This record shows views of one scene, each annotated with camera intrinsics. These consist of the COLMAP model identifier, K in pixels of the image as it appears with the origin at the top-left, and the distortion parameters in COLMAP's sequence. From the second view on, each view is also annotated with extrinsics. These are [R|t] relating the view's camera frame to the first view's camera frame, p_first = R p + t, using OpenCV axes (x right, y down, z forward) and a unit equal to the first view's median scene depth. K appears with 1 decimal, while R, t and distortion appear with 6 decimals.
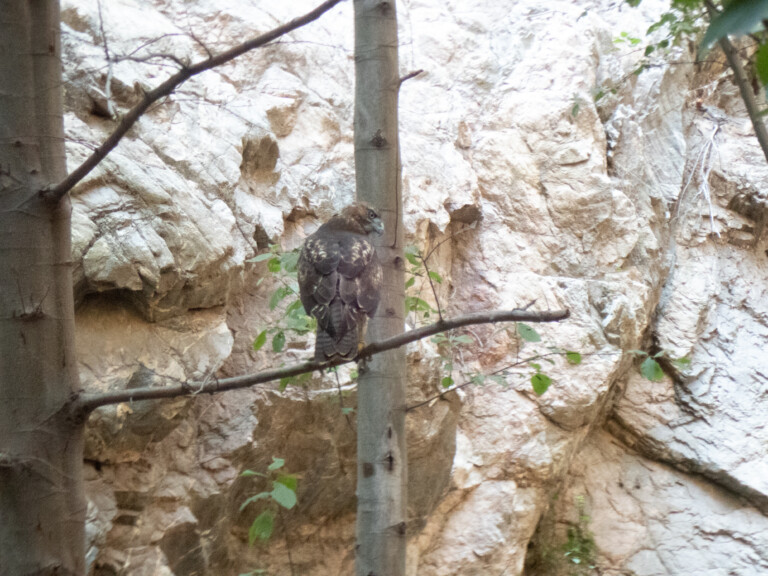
lens RADIAL K [[2222.8, 0, 382.9], [0, 2222.8, 232.2], [0, 0, 1]] dist [-0.104257, 0.603698]
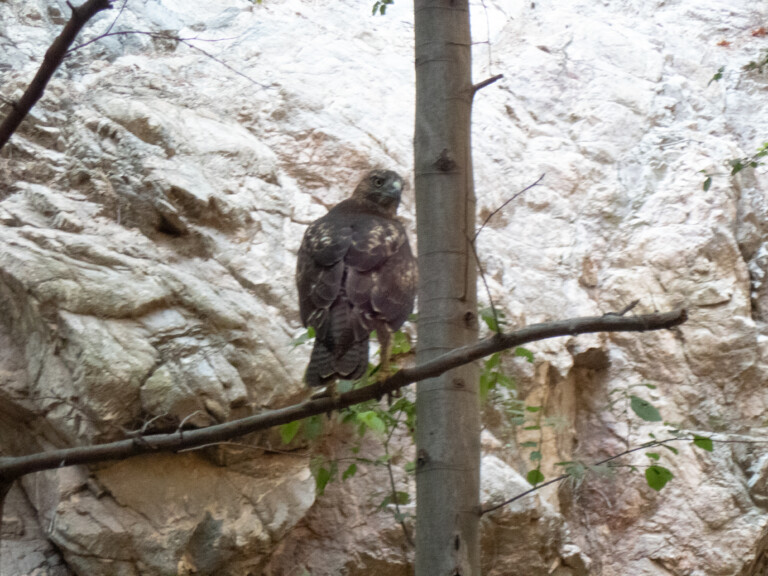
lens RADIAL K [[2057.9, 0, 385.1], [0, 2057.9, 255.8], [0, 0, 1]] dist [0.045075, -2.659313]
pose [[0.997102, -0.006656, -0.075786, 0.017852], [-0.001288, 0.994546, -0.104292, 0.037087], [0.076067, 0.104088, 0.991655, 0.175159]]
